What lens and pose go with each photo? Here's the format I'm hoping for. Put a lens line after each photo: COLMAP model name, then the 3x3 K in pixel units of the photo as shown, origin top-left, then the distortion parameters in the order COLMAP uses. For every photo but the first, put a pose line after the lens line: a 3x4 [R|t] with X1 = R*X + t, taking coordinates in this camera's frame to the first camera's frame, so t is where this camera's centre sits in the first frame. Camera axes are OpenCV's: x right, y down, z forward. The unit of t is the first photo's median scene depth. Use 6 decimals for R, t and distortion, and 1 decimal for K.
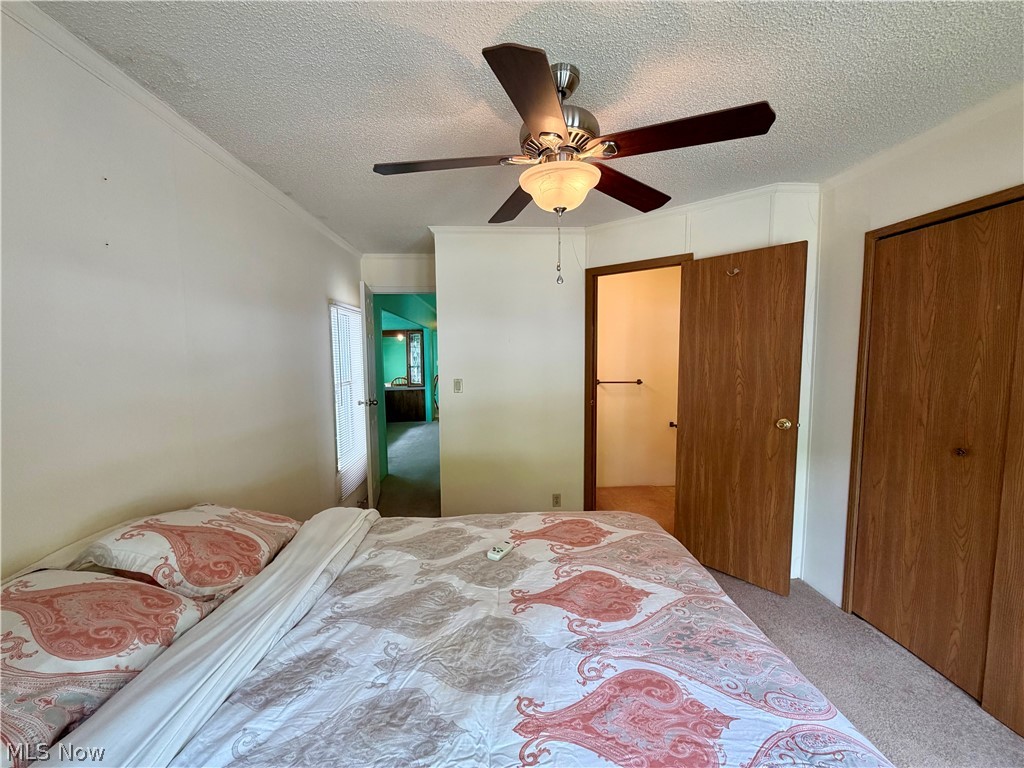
lens RADIAL K [[405.1, 0, 513.2], [0, 405.1, 386.3], [0, 0, 1]] dist [-0.000800, 0.000281]
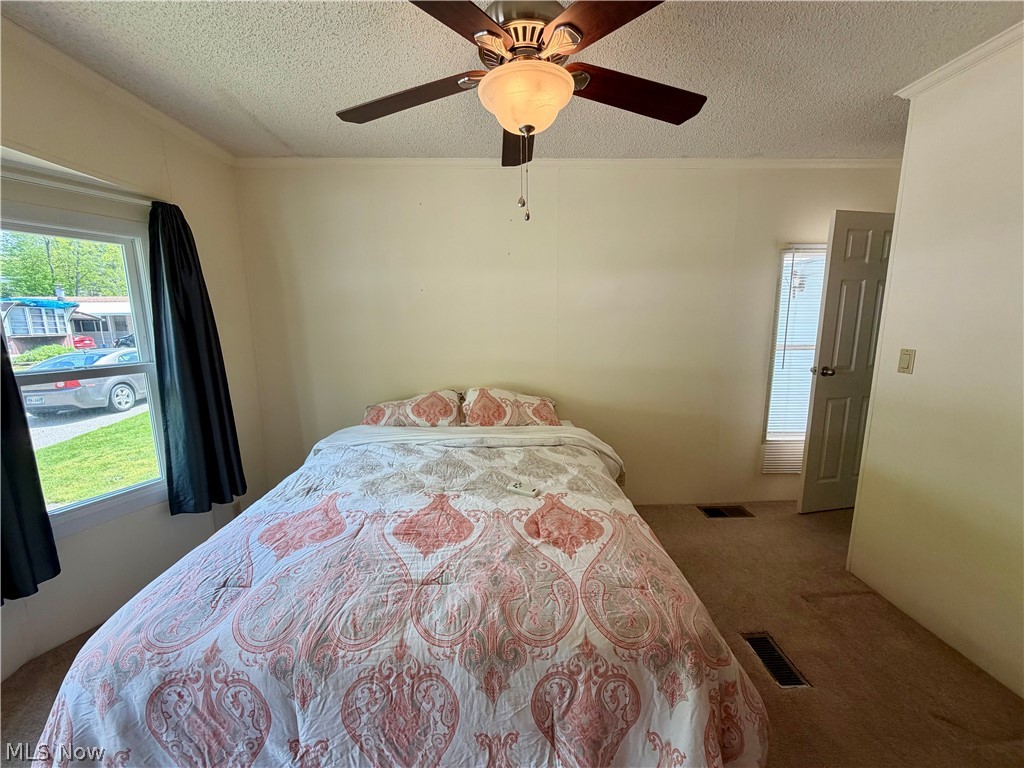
lens RADIAL K [[405.1, 0, 513.2], [0, 405.1, 386.3], [0, 0, 1]] dist [-0.000800, 0.000281]
pose [[-0.022611, 0.175979, -0.984134, 1.057298], [-0.080960, 0.980830, 0.177249, -0.056870], [0.996461, 0.083683, -0.007930, 1.038786]]
